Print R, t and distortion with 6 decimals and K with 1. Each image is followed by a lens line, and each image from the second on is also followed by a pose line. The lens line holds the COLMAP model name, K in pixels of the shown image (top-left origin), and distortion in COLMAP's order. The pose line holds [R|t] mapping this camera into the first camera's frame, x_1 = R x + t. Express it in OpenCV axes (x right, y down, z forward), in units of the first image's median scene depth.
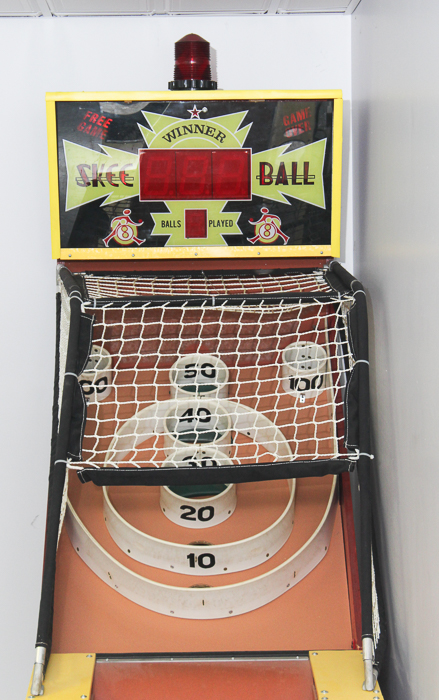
lens RADIAL K [[2051.6, 0, 246.6], [0, 2051.6, 348.9], [0, 0, 1]] dist [0.139822, 0.634528]
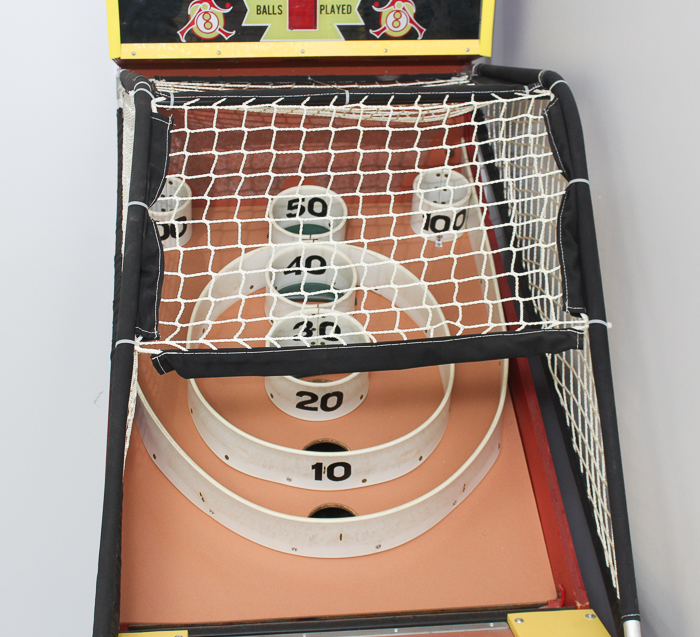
lens RADIAL K [[1328.8, 0, 372.1], [0, 1328.8, 318.1], [0, 0, 1]] dist [-0.044189, -0.136187]
pose [[0.996043, -0.018136, 0.087006, -0.046517], [0.011853, 0.997320, 0.072192, 0.017739], [-0.088083, -0.070875, 0.993589, 0.545535]]
